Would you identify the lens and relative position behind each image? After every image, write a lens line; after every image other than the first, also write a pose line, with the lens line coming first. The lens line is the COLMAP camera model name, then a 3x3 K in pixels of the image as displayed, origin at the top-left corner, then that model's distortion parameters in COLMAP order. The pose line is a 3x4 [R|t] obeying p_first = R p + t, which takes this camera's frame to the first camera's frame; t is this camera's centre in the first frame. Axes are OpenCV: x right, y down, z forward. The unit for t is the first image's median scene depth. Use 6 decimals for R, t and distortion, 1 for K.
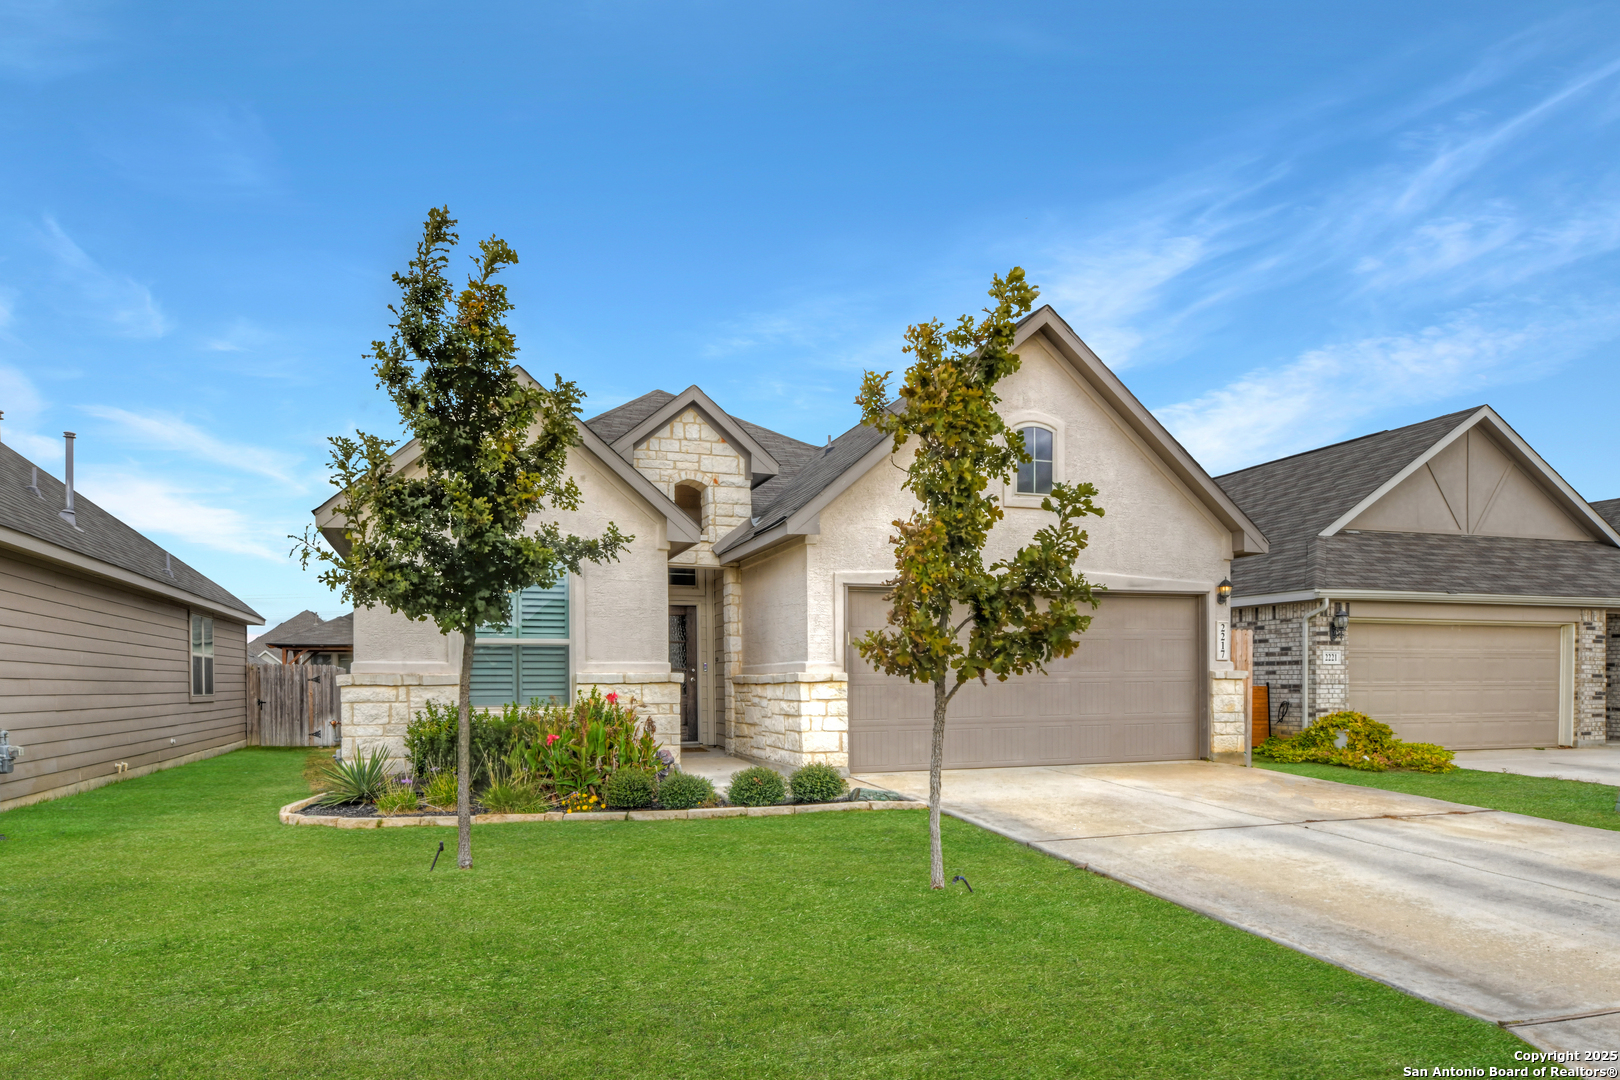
lens RADIAL K [[1023.7, 0, 848.9], [0, 1023.7, 683.2], [0, 0, 1]] dist [0.002874, 0.001059]
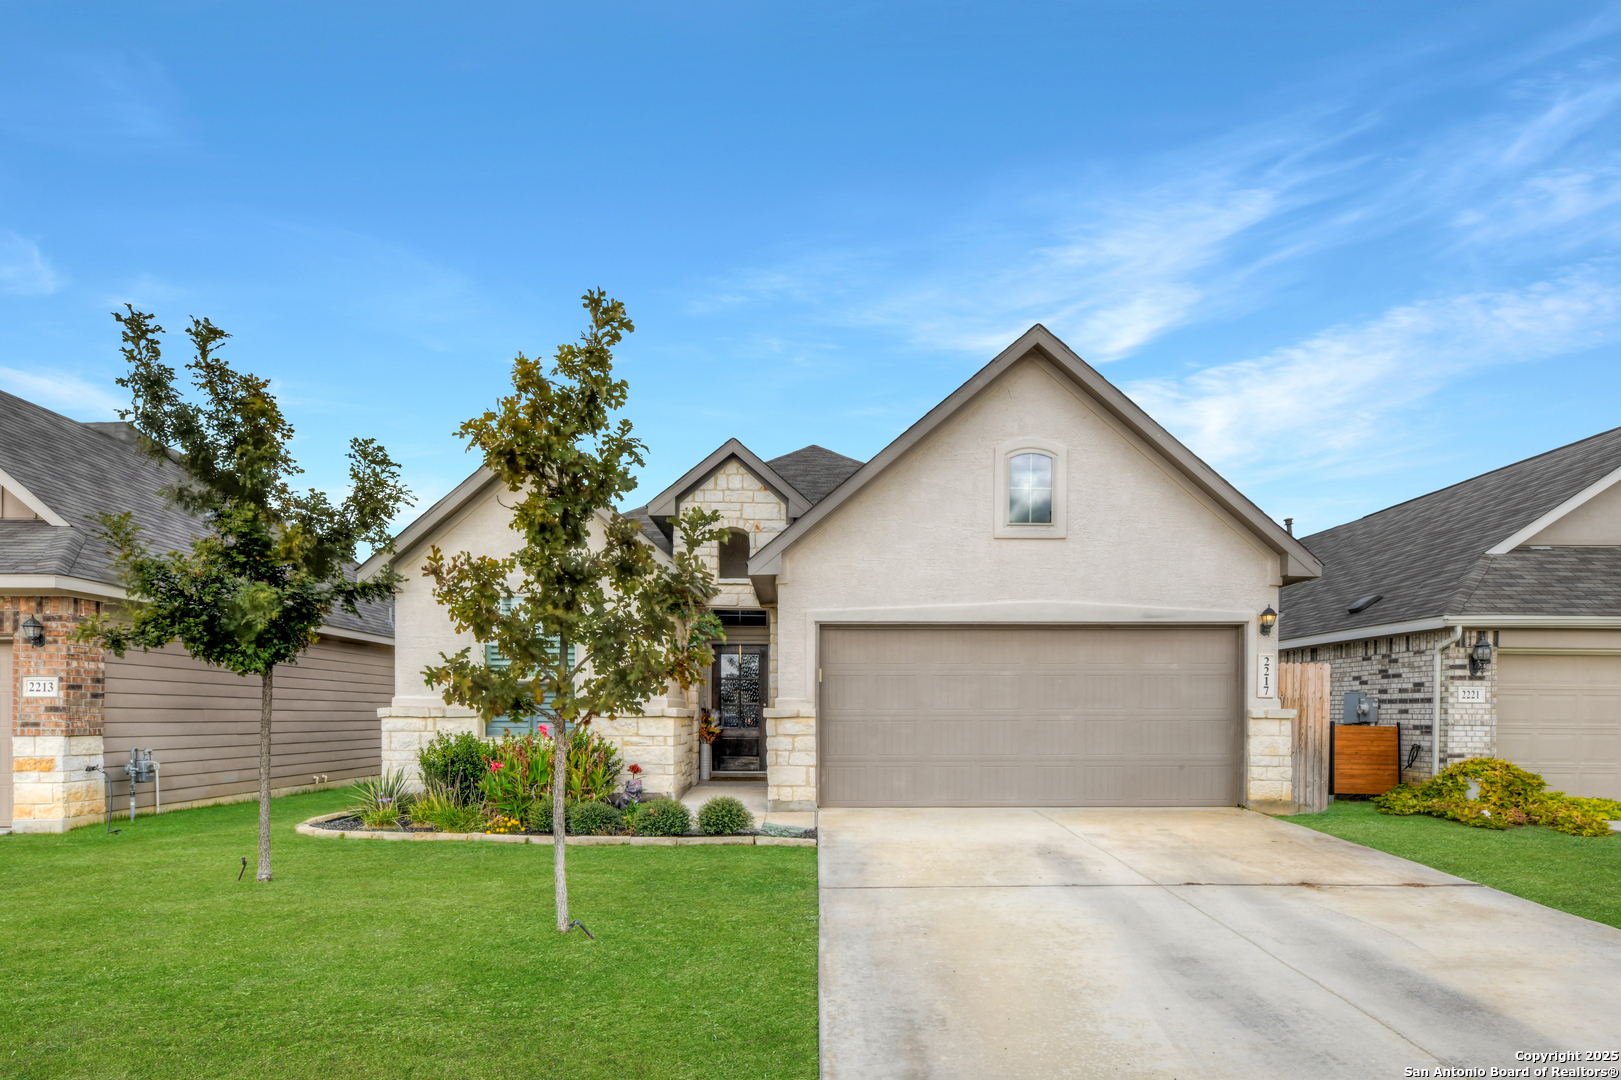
lens RADIAL K [[952.2, 0, 845.9], [0, 952.2, 722.3], [0, 0, 1]] dist [-0.000960, -0.001527]
pose [[0.950685, 0.011490, -0.309946, 0.274054], [-0.009367, 0.999921, 0.008337, -0.004415], [0.310018, -0.005022, 0.950718, 0.091693]]
